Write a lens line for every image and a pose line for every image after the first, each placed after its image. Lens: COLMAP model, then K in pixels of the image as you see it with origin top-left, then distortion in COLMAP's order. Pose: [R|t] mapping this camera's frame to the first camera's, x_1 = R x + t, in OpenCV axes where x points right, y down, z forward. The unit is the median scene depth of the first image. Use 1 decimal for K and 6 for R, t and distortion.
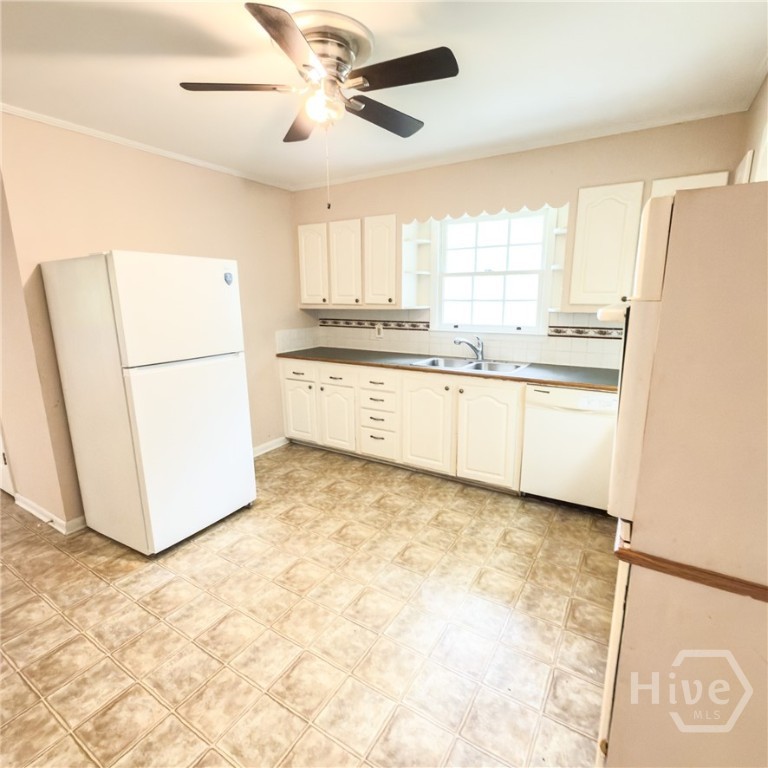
lens RADIAL K [[425.4, 0, 385.5], [0, 425.4, 378.0], [0, 0, 1]] dist [-0.002678, -0.003436]
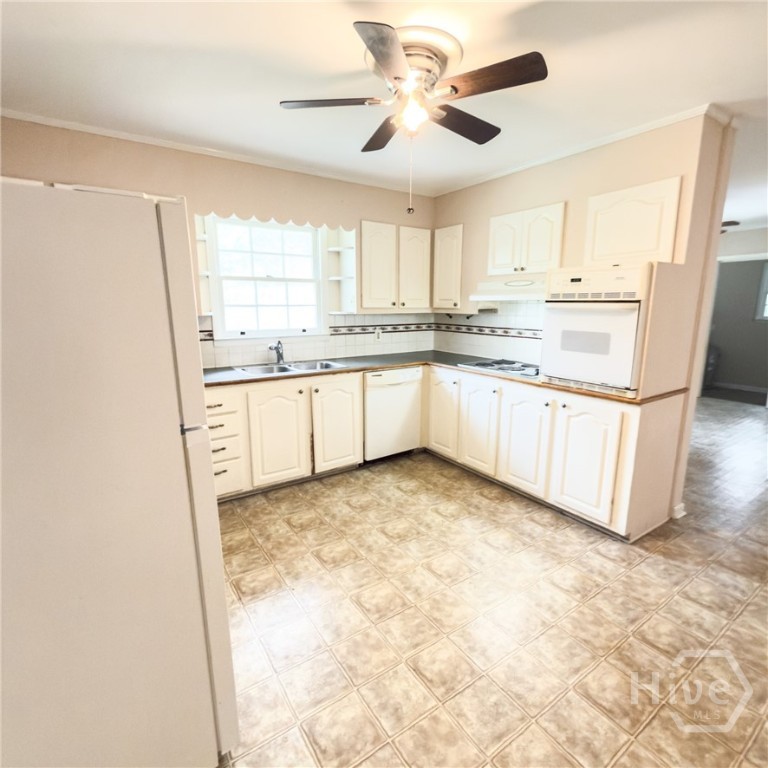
lens RADIAL K [[409.9, 0, 384.1], [0, 409.9, 394.3], [0, 0, 1]] dist [-0.027172, 0.007865]
pose [[0.406502, -0.199593, 0.891582, -0.693985], [0.172998, 0.975008, 0.139393, -0.080376], [-0.897122, 0.097578, 0.430872, 0.430766]]
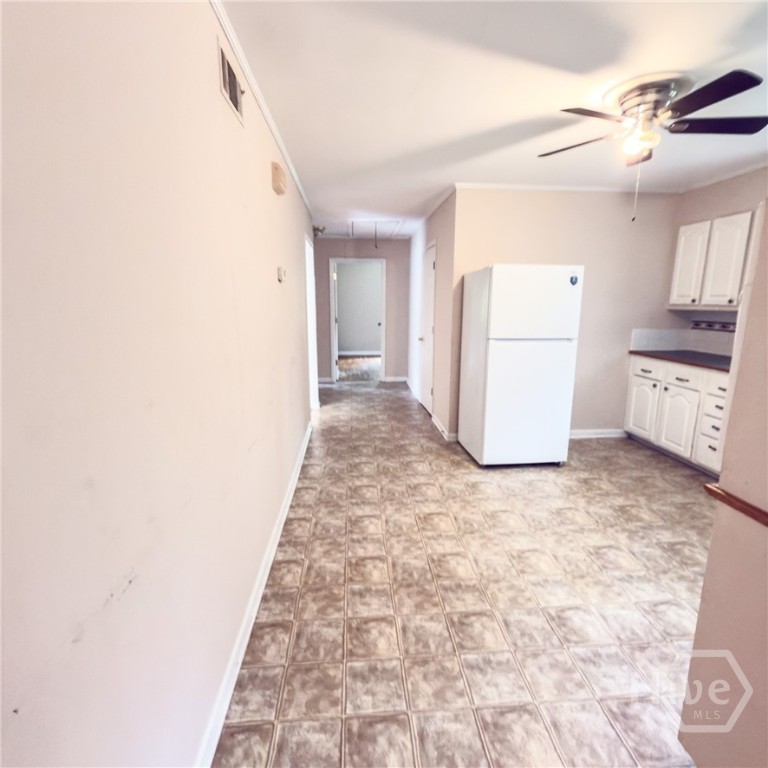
lens RADIAL K [[412.5, 0, 384.0], [0, 412.5, 384.0], [0, 0, 1]] dist [-0.002900, -0.000418]
pose [[0.600883, 0.172984, -0.780395, 0.276570], [-0.156312, 0.982883, 0.097512, 0.030611], [0.783904, 0.063392, 0.617637, -0.172210]]
